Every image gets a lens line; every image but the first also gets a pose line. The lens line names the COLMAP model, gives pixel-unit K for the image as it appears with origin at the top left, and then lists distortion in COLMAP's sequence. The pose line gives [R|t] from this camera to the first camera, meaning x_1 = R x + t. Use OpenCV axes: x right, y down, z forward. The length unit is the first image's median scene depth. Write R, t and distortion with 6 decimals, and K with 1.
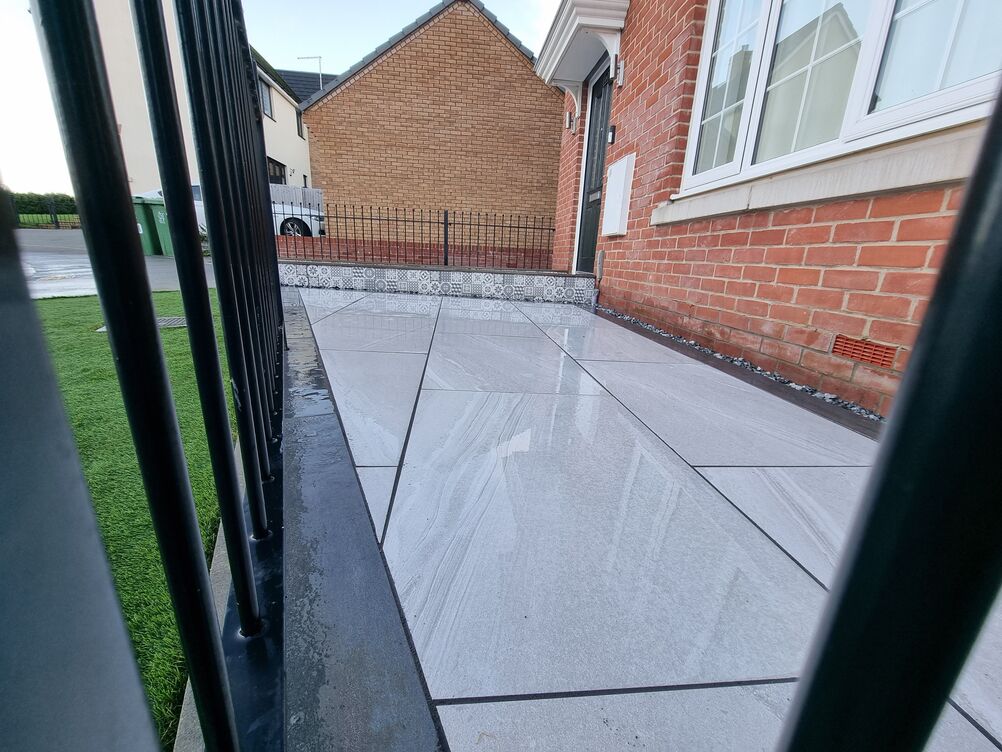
lens RADIAL K [[413.8, 0, 504.6], [0, 413.8, 378.4], [0, 0, 1]] dist [-0.000863, -0.000748]
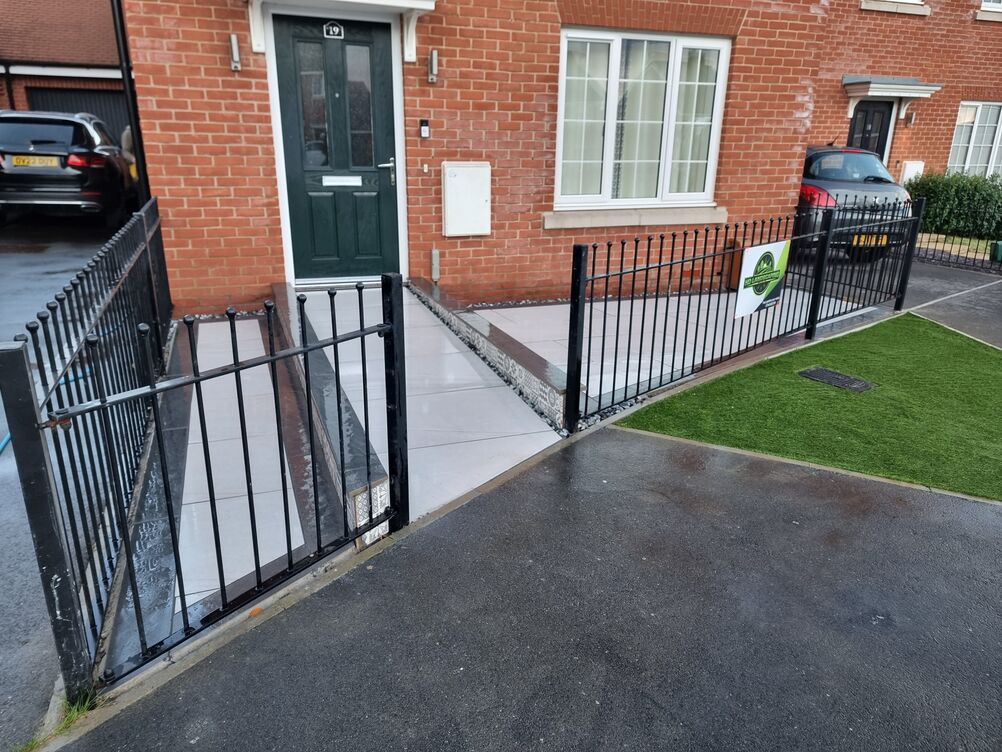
lens RADIAL K [[694.6, 0, 498.1], [0, 694.6, 372.3], [0, 0, 1]] dist [0.082439, -0.067530]
pose [[-0.263683, -0.344254, 0.901088, -1.236308], [0.243916, 0.879994, 0.407572, -0.634168], [-0.933261, 0.327260, -0.148071, 1.126131]]
